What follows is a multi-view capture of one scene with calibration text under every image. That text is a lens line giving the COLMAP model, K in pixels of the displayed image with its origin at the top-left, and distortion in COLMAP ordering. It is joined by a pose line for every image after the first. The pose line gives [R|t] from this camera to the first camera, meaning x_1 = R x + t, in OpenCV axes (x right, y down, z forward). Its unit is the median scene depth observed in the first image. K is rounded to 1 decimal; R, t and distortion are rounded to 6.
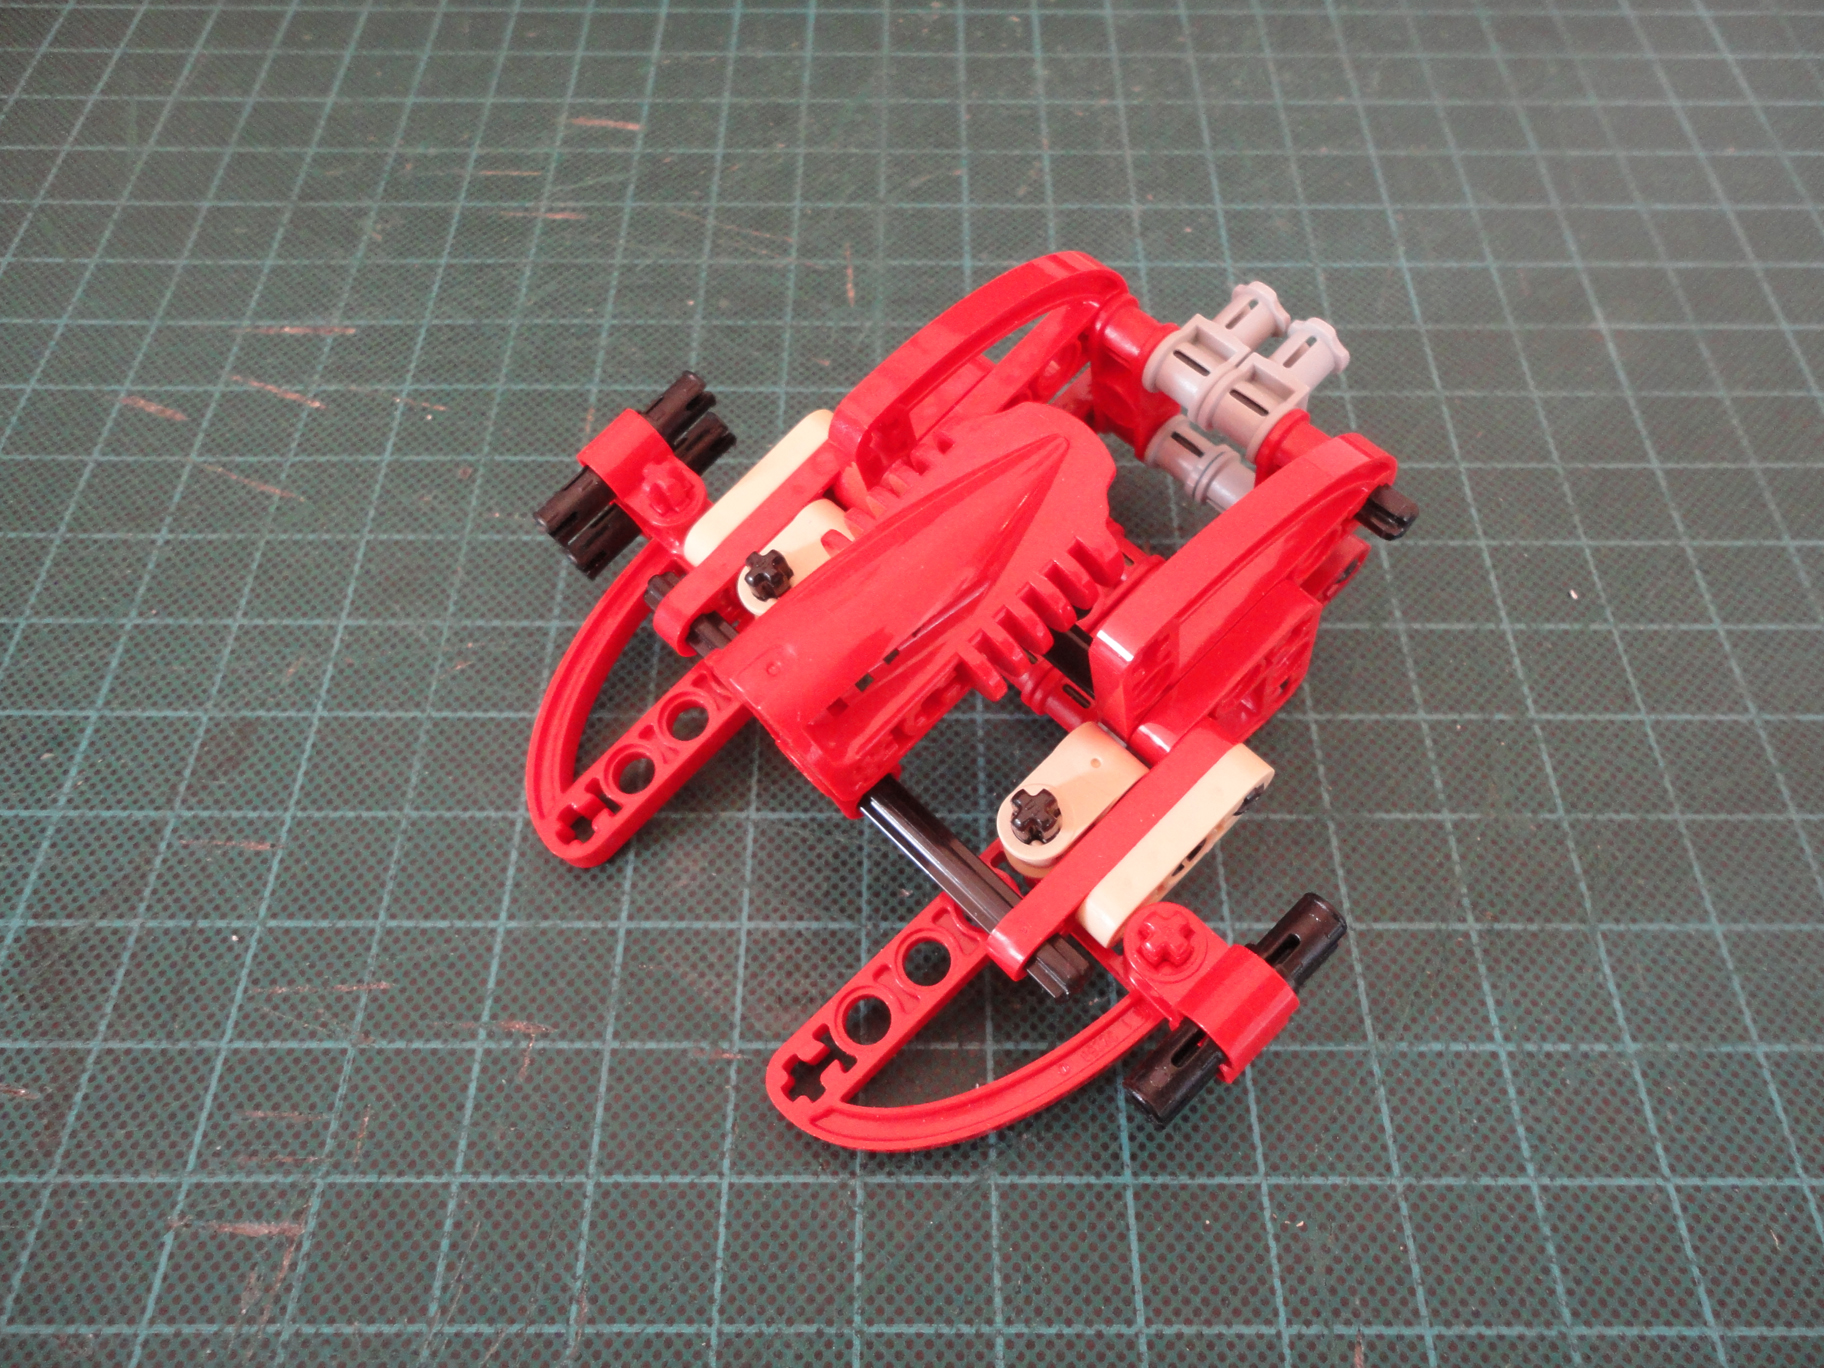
lens RADIAL K [[1531.8, 0, 912.3], [0, 1531.8, 685.1], [0, 0, 1]] dist [0.039630, -0.013761]
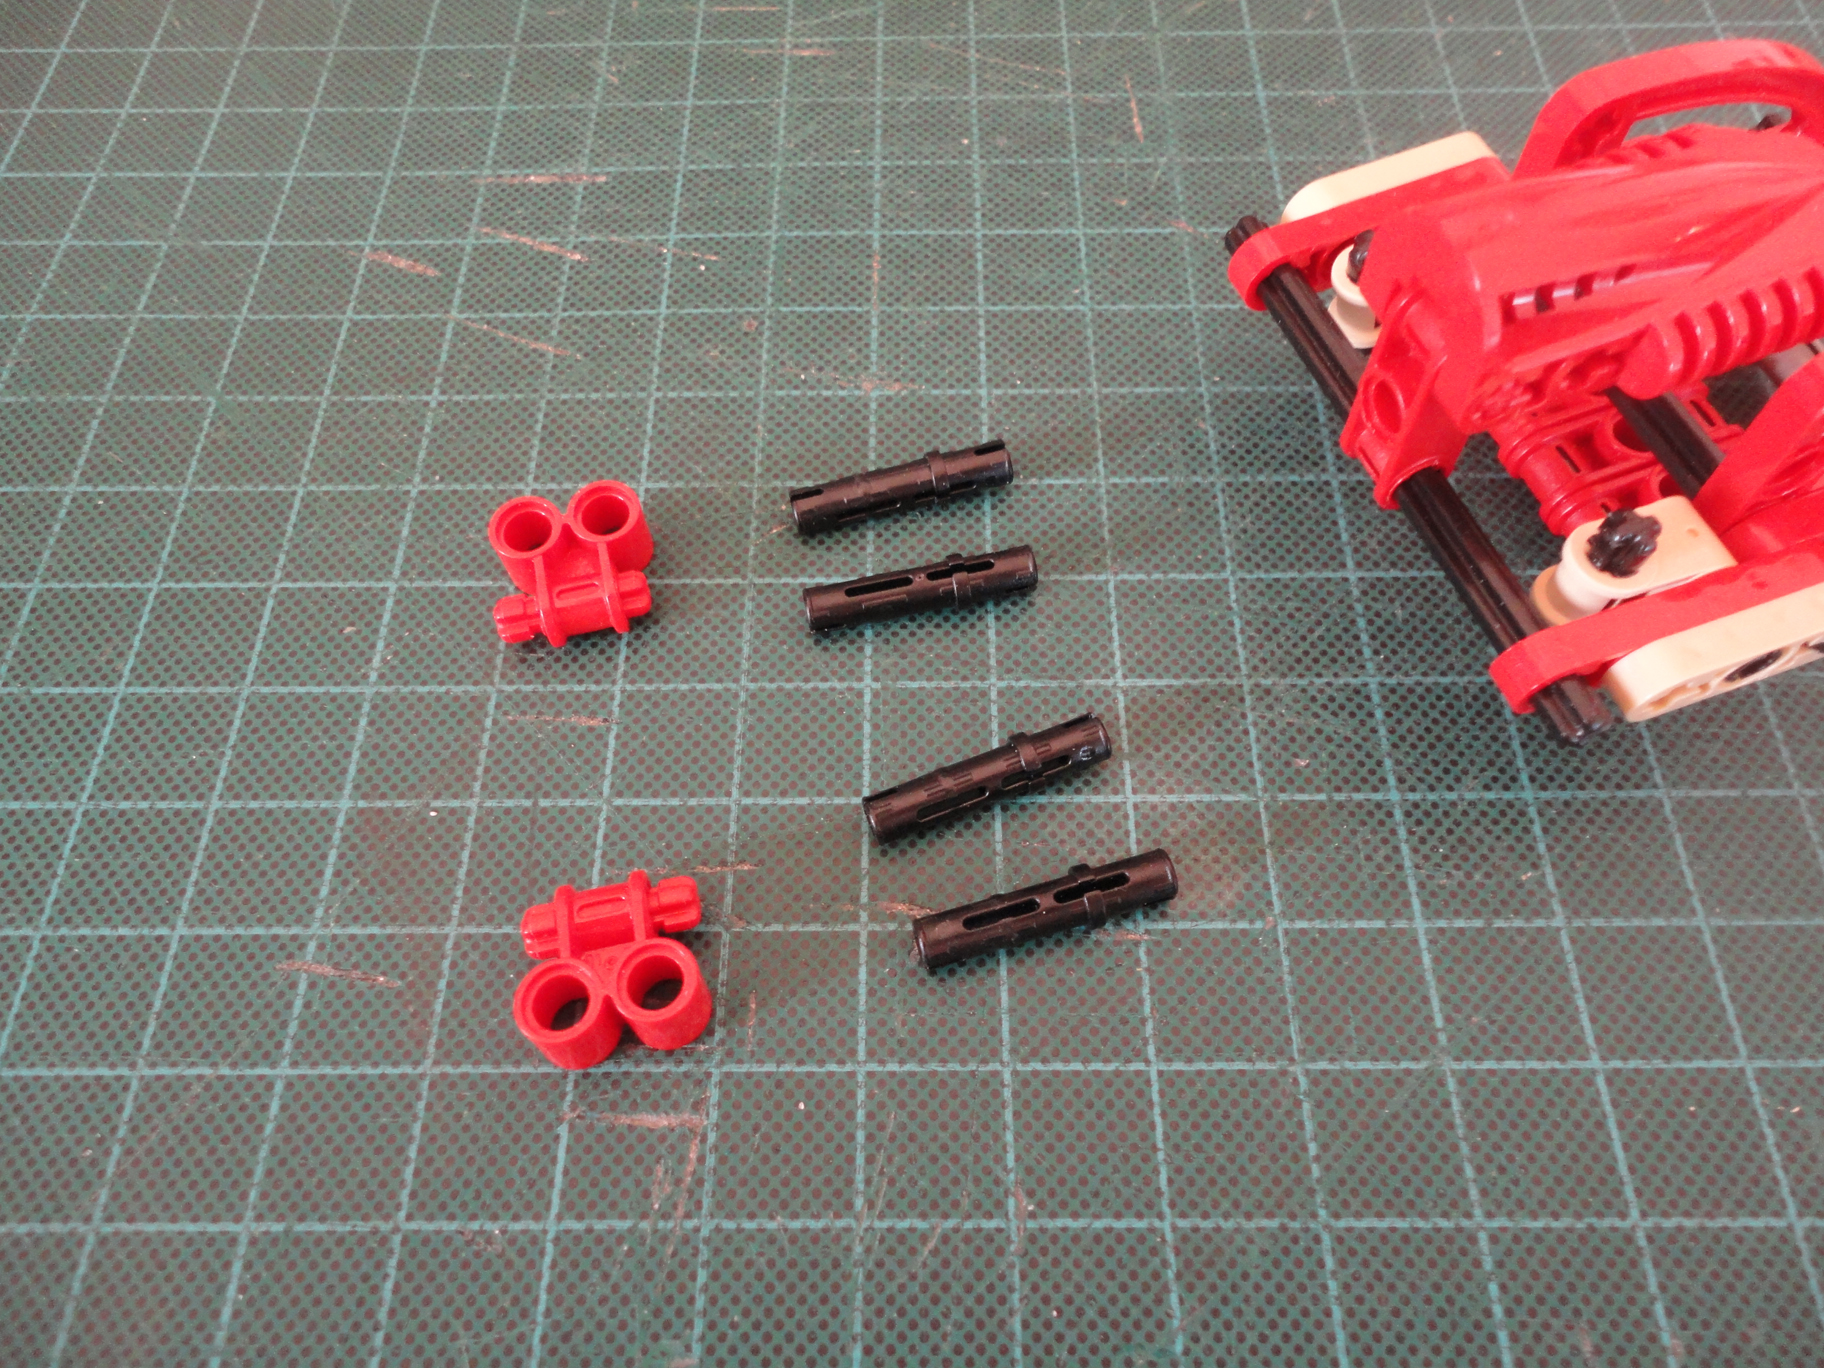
lens RADIAL K [[1564.6, 0, 909.4], [0, 1564.6, 681.3], [0, 0, 1]] dist [0.035769, -0.010411]
pose [[0.999880, -0.012516, -0.009179, -0.242044], [0.012896, 0.999007, 0.042645, 0.046315], [0.008636, -0.042758, 0.999048, 0.066405]]
